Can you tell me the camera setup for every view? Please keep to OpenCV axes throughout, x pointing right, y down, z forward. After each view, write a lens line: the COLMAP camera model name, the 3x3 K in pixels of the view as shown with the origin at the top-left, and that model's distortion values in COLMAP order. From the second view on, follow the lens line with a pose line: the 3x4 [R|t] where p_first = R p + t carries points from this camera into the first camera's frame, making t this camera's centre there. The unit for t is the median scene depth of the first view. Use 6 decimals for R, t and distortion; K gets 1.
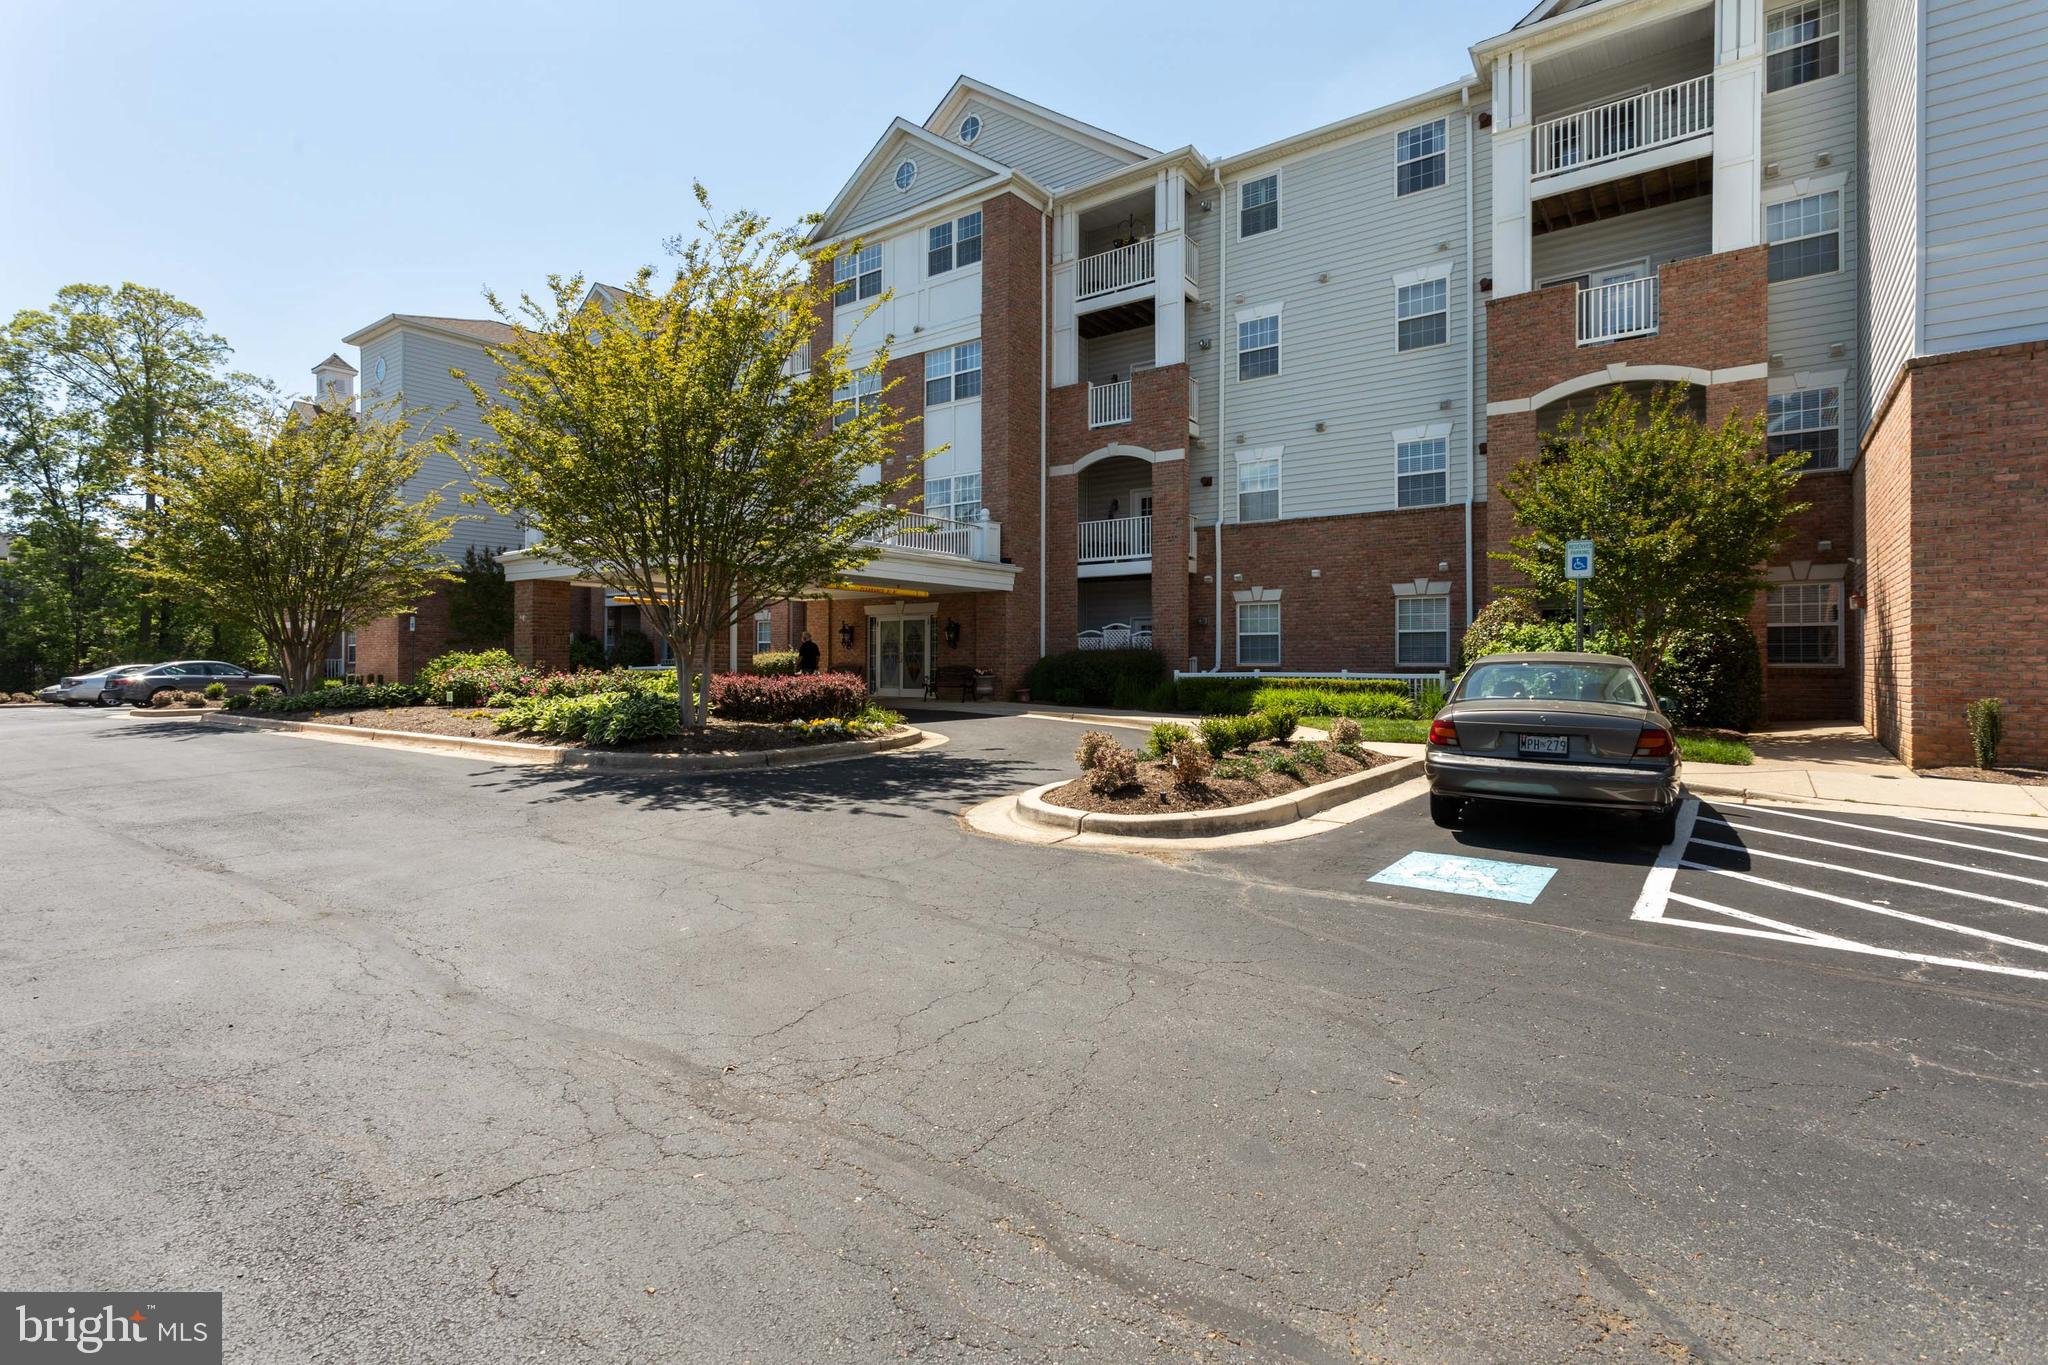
lens RADIAL K [[966.9, 0, 1018.3], [0, 966.9, 669.5], [0, 0, 1]] dist [-0.002987, 0.003064]
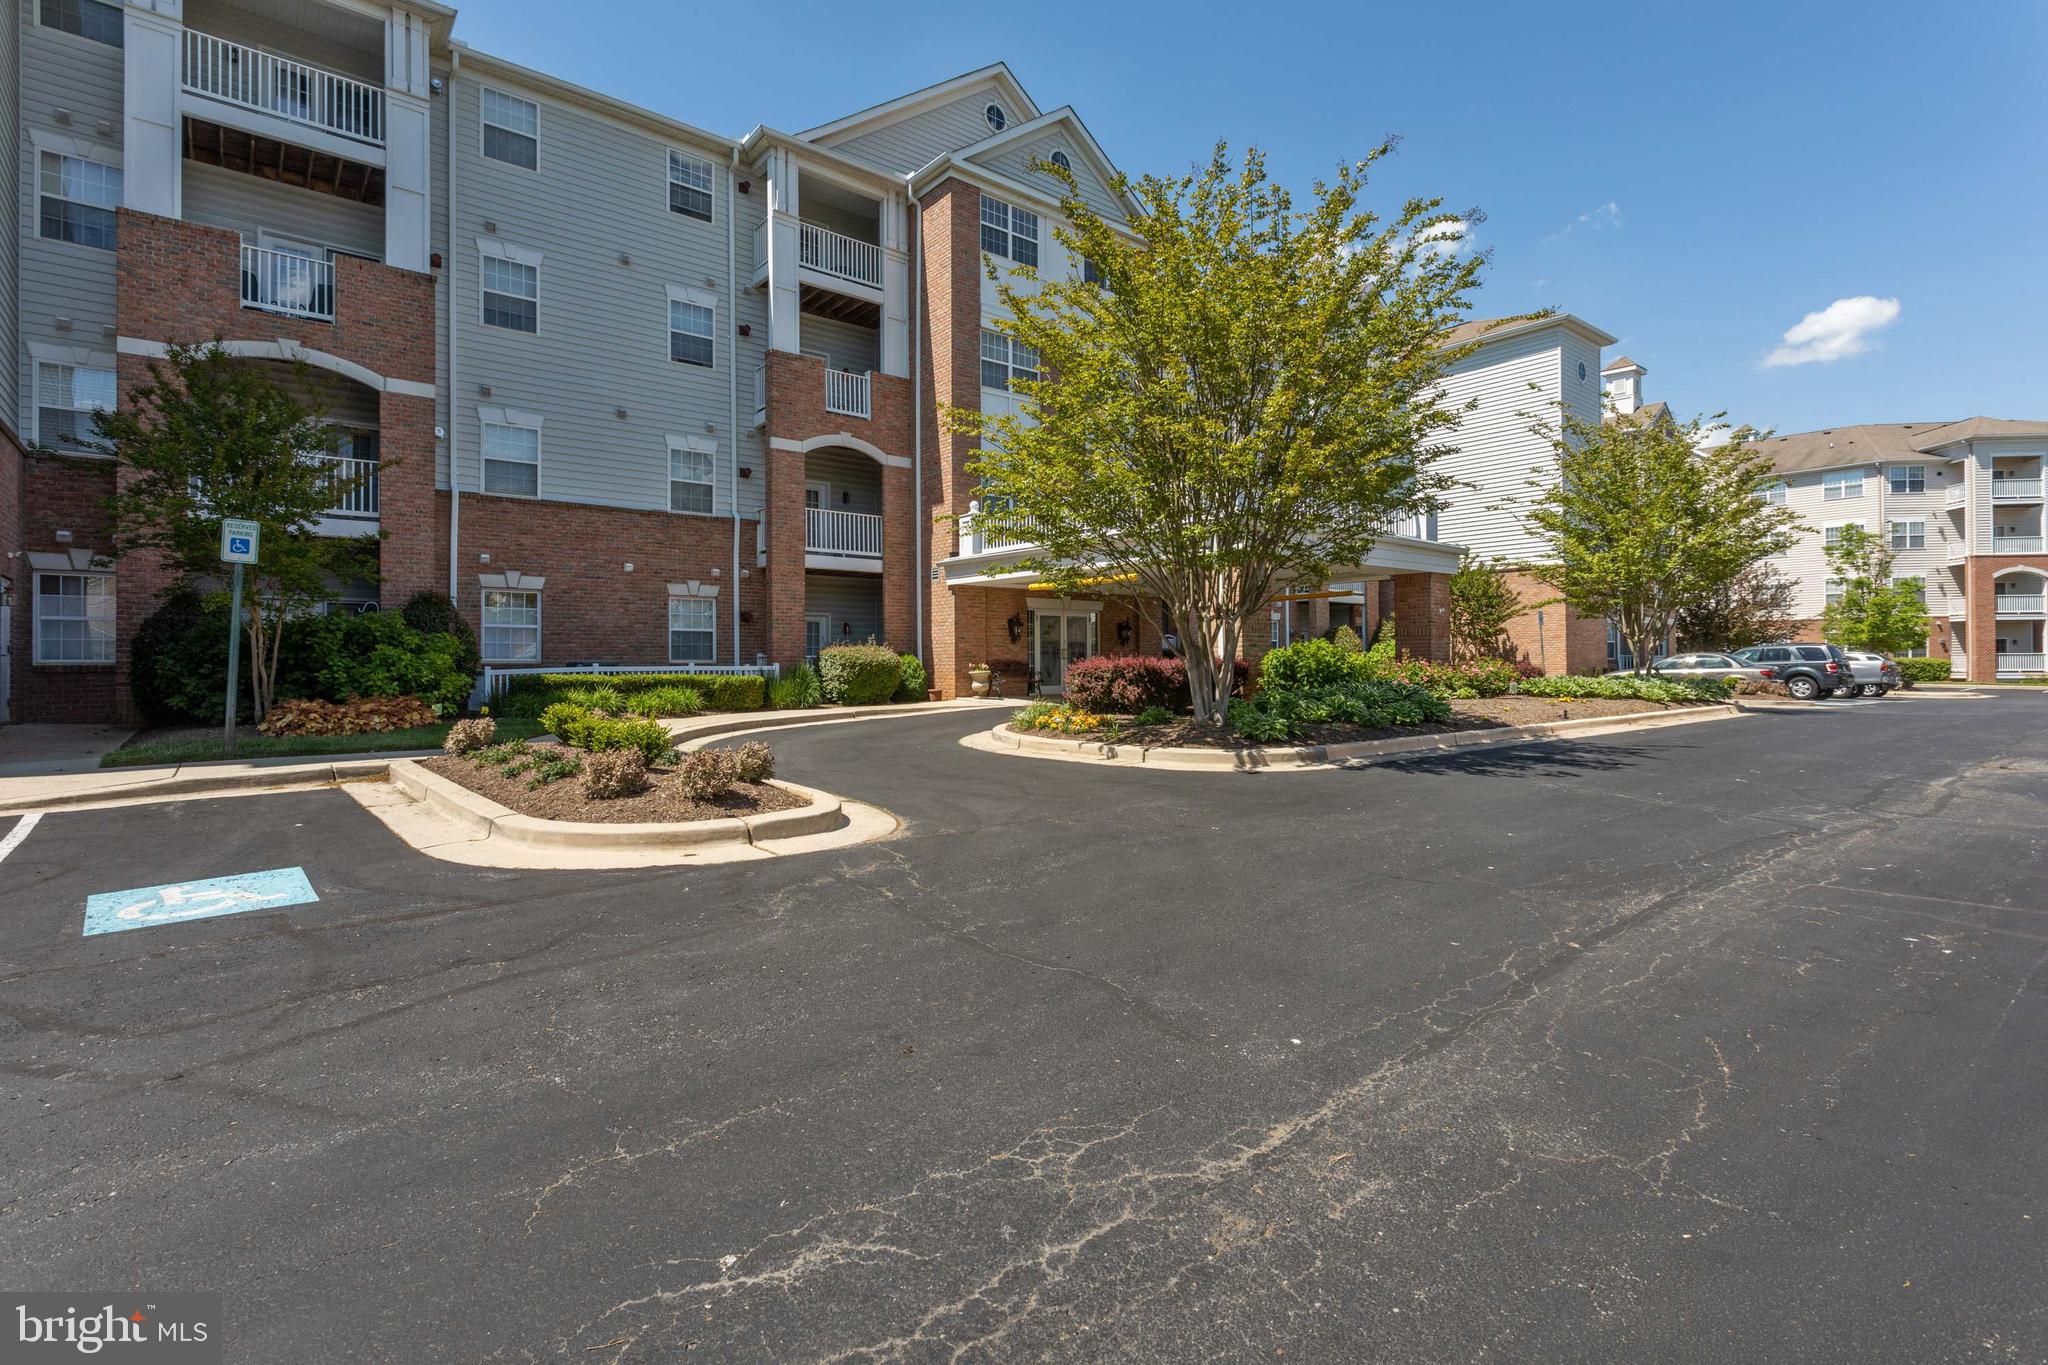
lens RADIAL K [[966.9, 0, 1017.1], [0, 966.9, 669.4], [0, 0, 1]] dist [-0.002987, 0.003064]
pose [[0.237258, -0.011268, 0.971381, -1.091802], [0.008637, 0.999918, 0.009489, -0.005706], [-0.971408, 0.006139, 0.237336, 0.811227]]
